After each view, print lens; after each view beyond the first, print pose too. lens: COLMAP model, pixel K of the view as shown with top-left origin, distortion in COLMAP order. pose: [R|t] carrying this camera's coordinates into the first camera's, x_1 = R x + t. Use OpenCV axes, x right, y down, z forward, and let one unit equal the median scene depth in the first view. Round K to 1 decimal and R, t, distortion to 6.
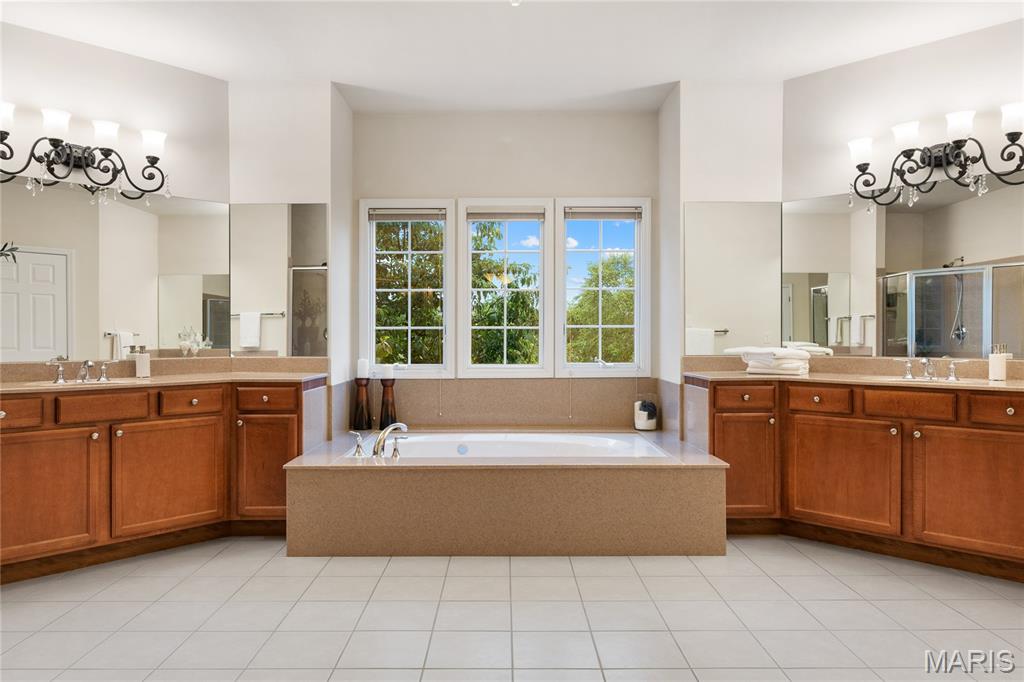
lens RADIAL K [[695.0, 0, 518.8], [0, 695.0, 339.1], [0, 0, 1]] dist [0.001461, -0.004536]
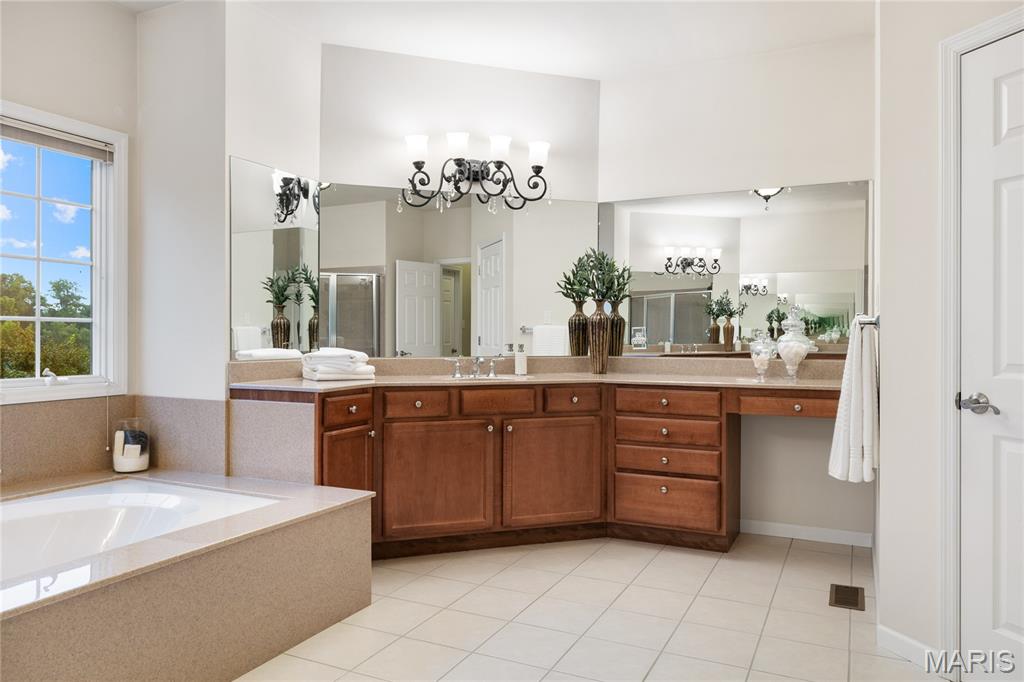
lens RADIAL K [[695.0, 0, 518.8], [0, 695.0, 339.1], [0, 0, 1]] dist [0.001461, -0.004536]
pose [[0.447652, -0.000901, 0.894208, -0.336538], [-0.001999, 0.999996, 0.002009, -0.002863], [-0.894206, -0.002687, 0.447648, 0.452181]]
